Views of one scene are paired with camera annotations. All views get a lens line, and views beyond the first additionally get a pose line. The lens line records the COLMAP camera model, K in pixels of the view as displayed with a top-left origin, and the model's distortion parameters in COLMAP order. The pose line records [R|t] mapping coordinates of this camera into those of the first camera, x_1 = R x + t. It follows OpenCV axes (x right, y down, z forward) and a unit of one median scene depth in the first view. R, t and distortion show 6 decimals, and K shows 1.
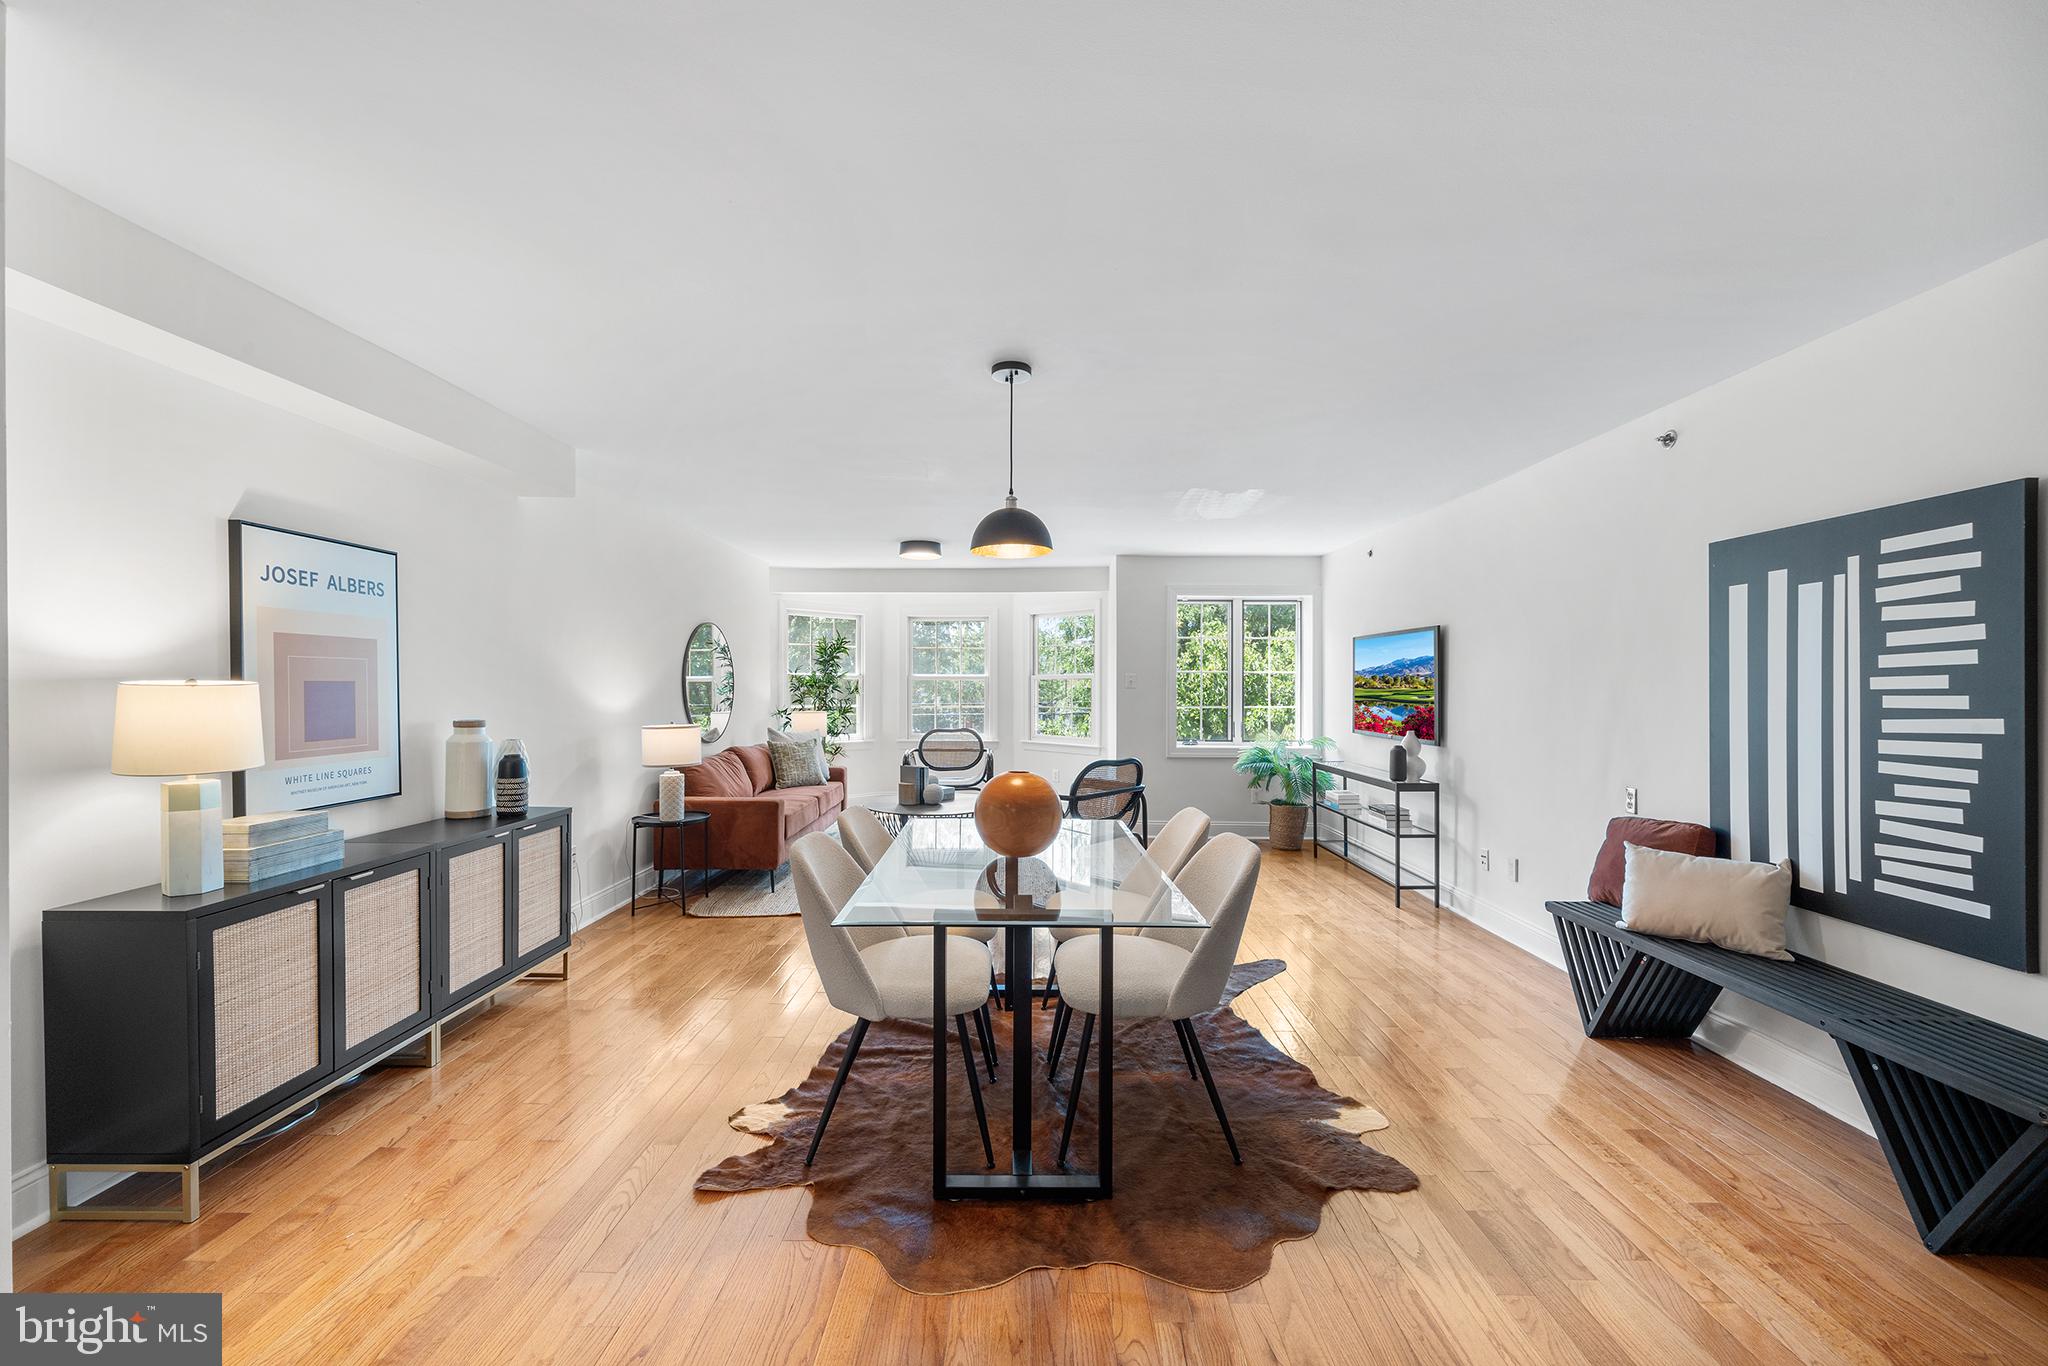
lens RADIAL K [[794.2, 0, 1023.5], [0, 794.2, 688.9], [0, 0, 1]] dist [-0.002722, 0.000130]
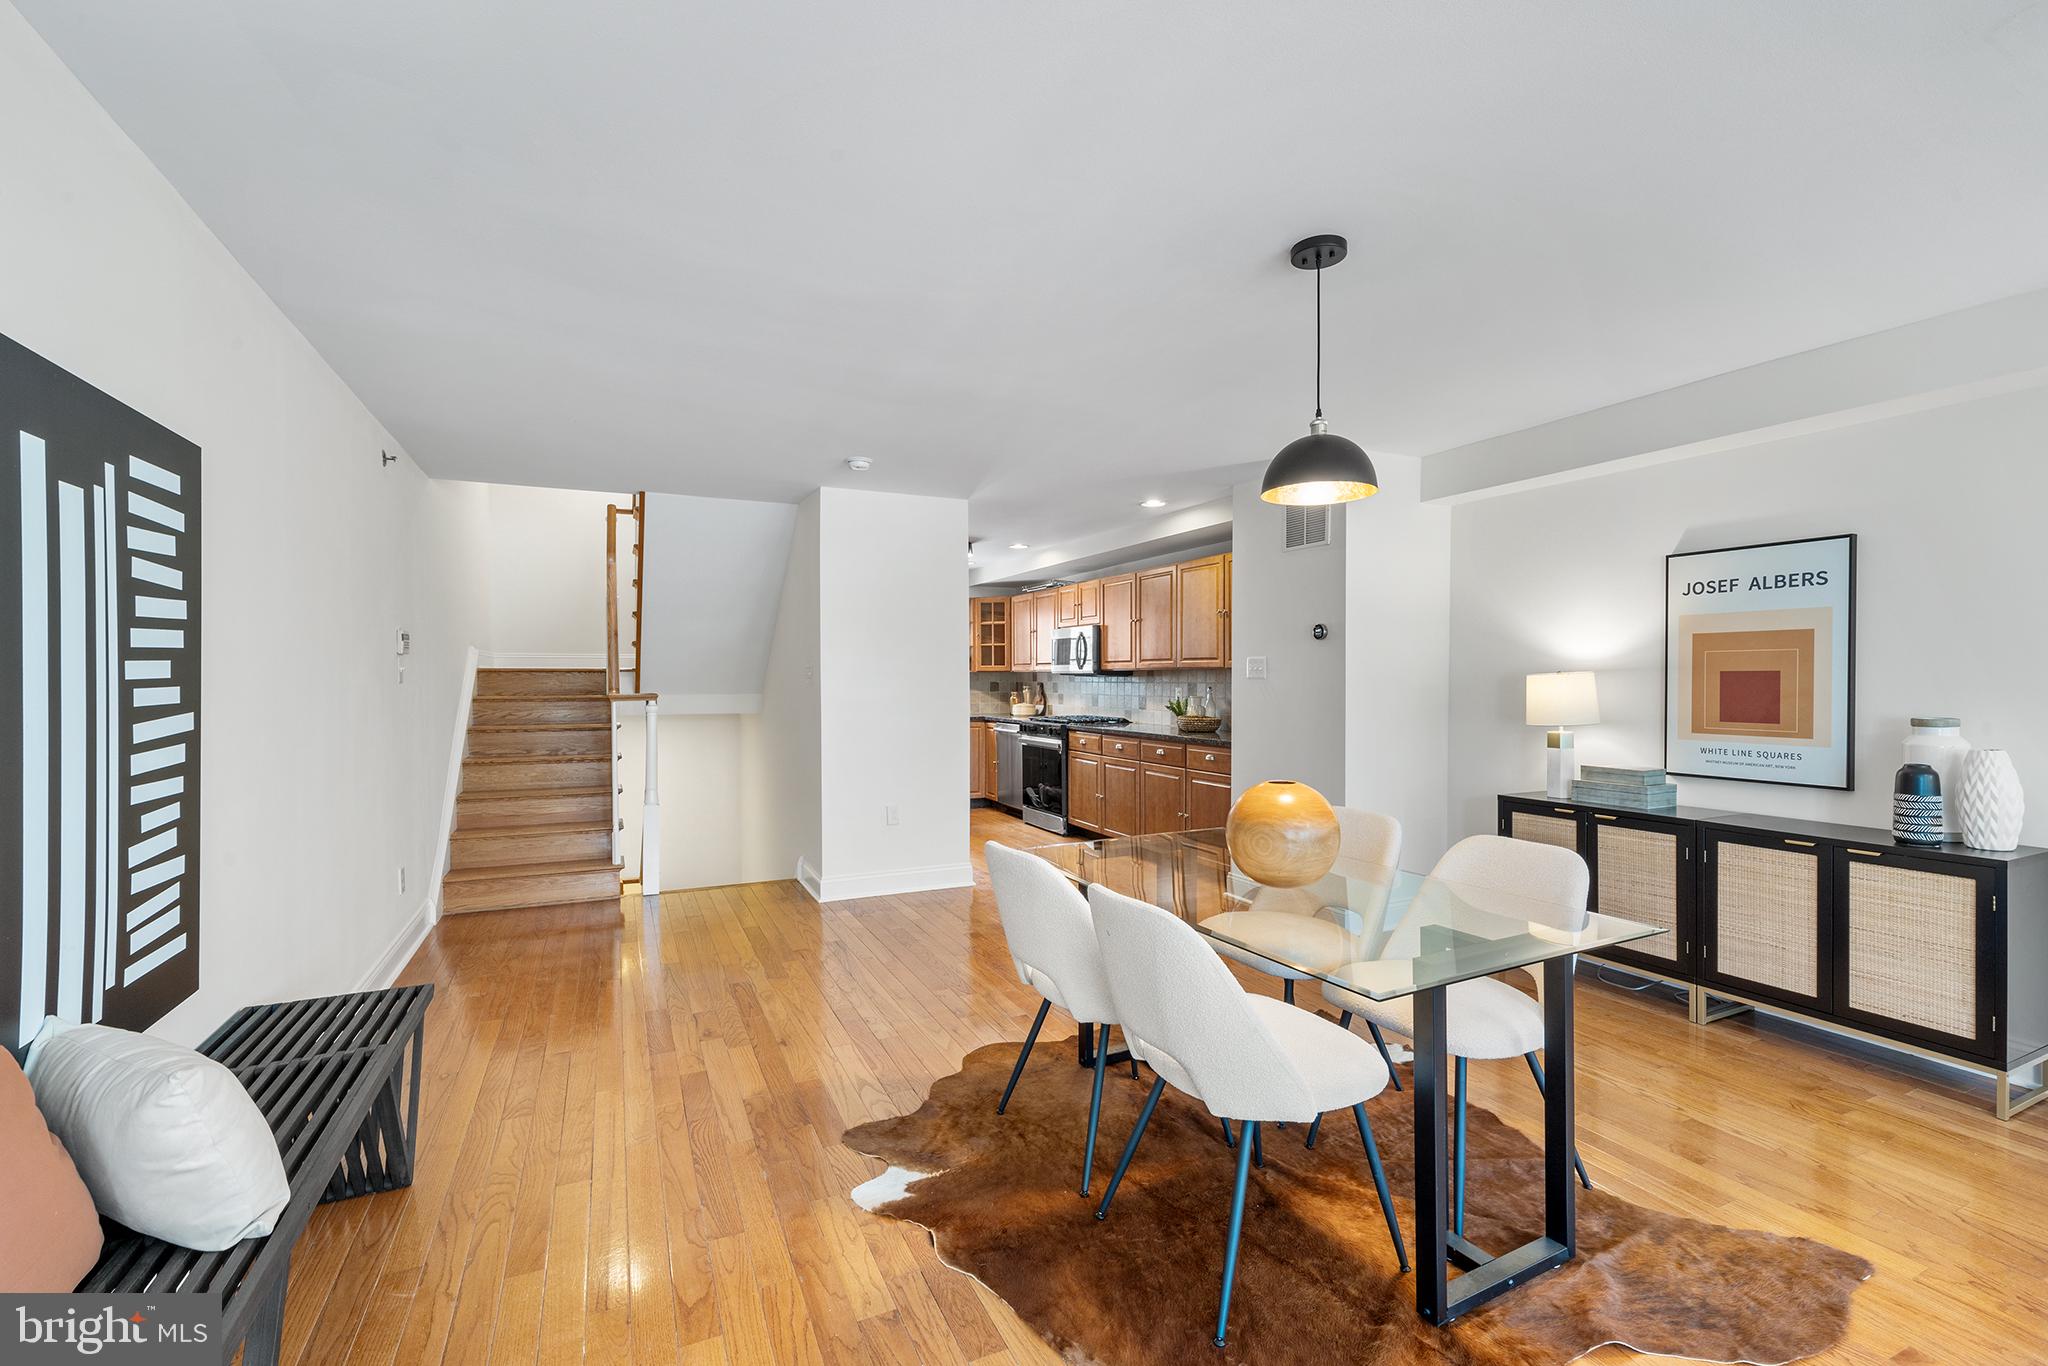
lens RADIAL K [[884.2, 0, 1017.5], [0, 884.2, 685.4], [0, 0, 1]] dist [-0.000161, -0.000525]
pose [[-0.902586, 0.004267, -0.430487, 0.586752], [-0.001521, 0.999913, 0.013100, -0.003956], [0.430506, 0.012479, -0.902501, 1.600718]]
